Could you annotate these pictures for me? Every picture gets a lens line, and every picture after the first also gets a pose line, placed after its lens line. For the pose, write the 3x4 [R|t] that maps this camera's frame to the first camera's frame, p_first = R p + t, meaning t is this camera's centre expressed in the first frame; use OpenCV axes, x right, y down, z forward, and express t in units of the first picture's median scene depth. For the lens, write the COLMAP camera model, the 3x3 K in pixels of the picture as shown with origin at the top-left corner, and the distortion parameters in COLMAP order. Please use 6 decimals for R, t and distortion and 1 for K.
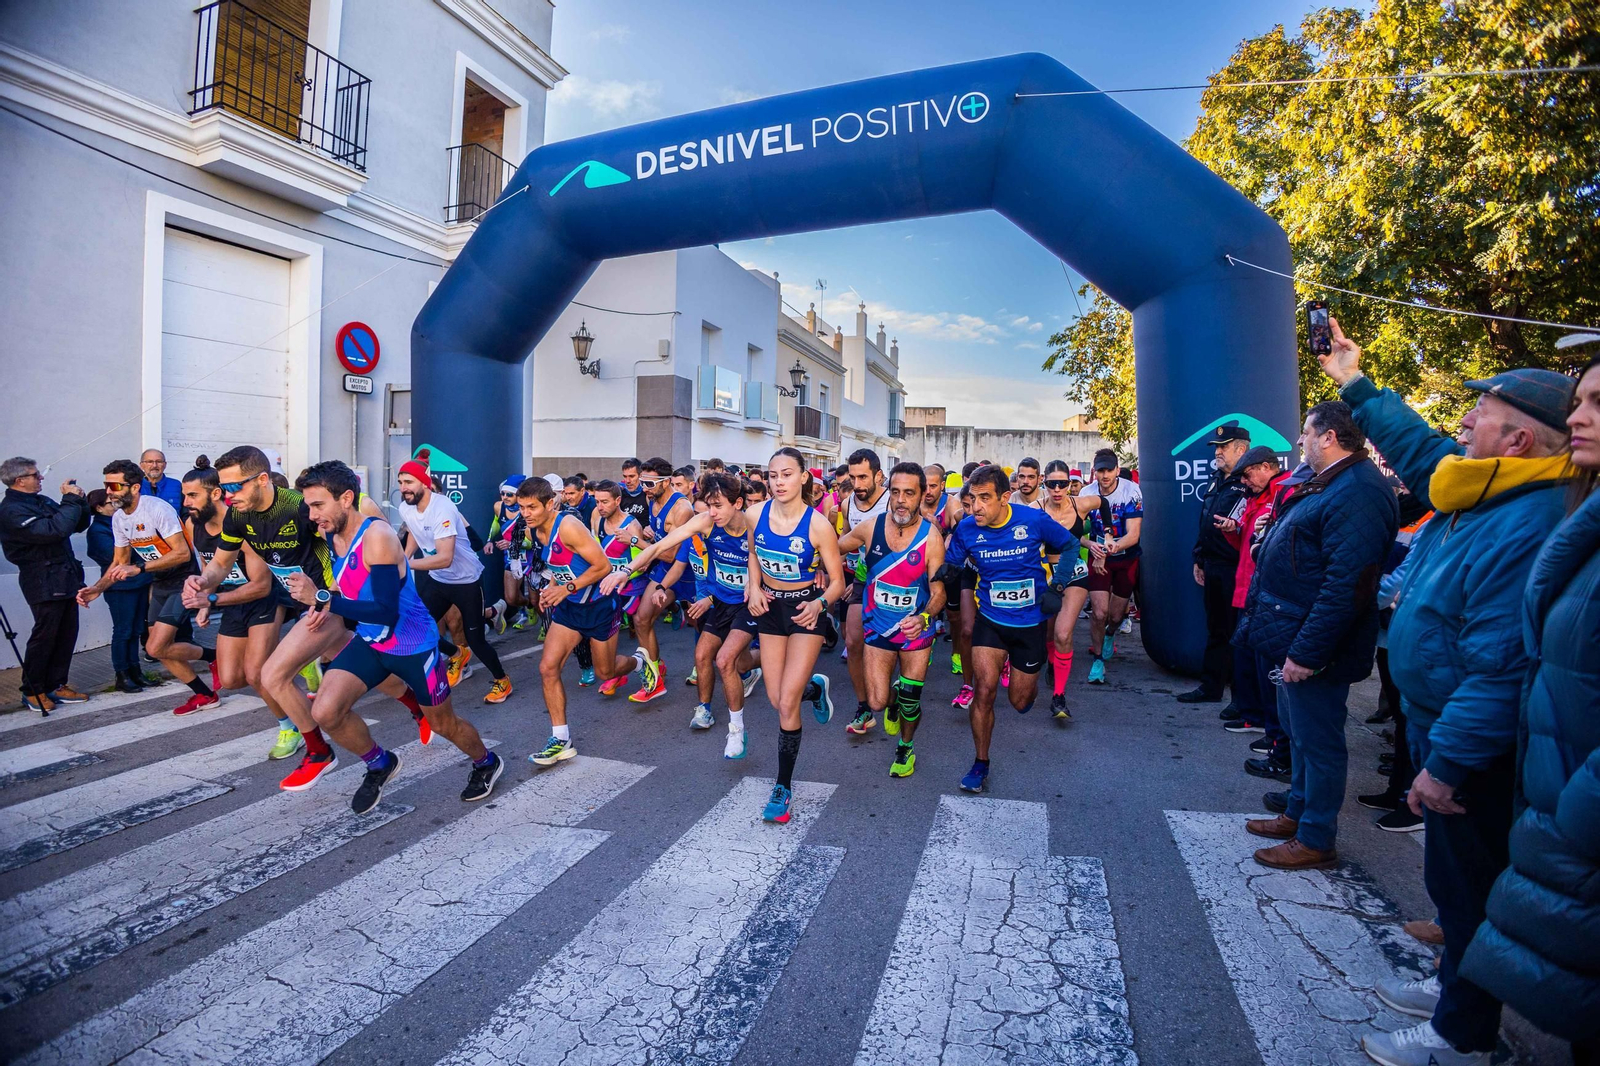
lens RADIAL K [[746.2, 0, 794.0], [0, 746.2, 528.1], [0, 0, 1]] dist [-0.142195, 0.032249]
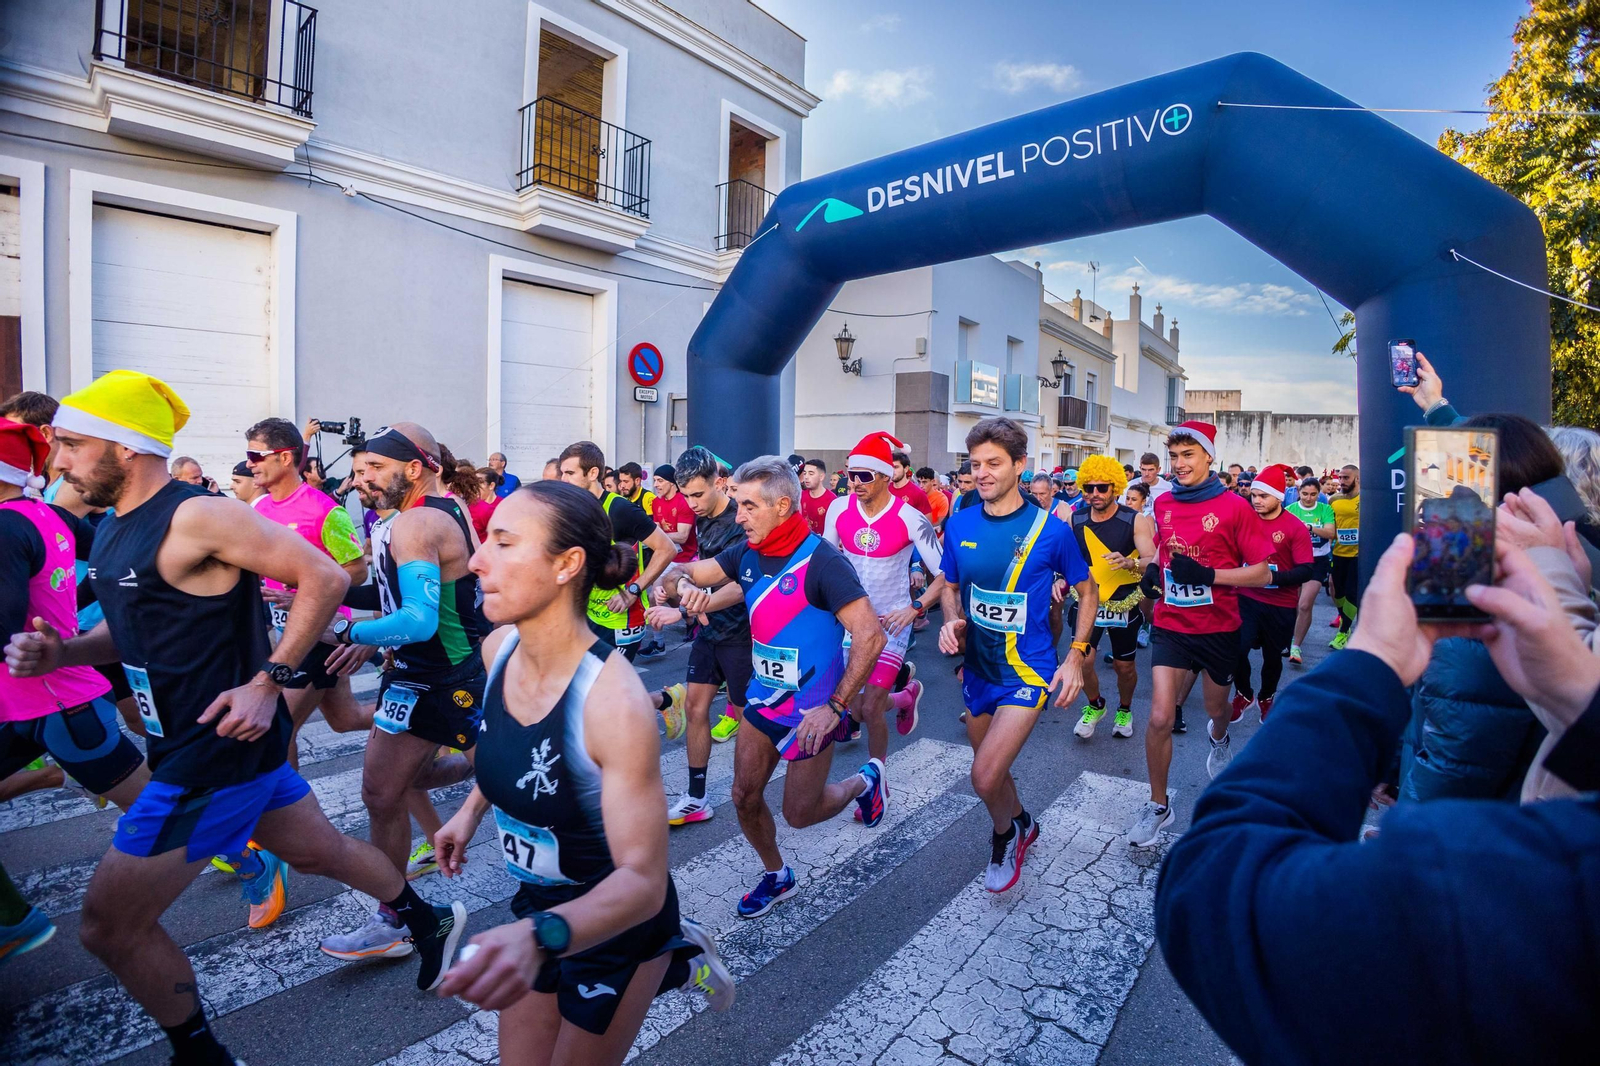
lens RADIAL K [[743.8, 0, 789.5], [0, 743.8, 529.6], [0, 0, 1]] dist [-0.140104, 0.029960]
pose [[0.931030, 0.030723, -0.363647, 0.090735], [-0.022885, 0.999404, 0.025843, -0.014493], [0.364224, -0.015739, 0.931178, -0.106609]]
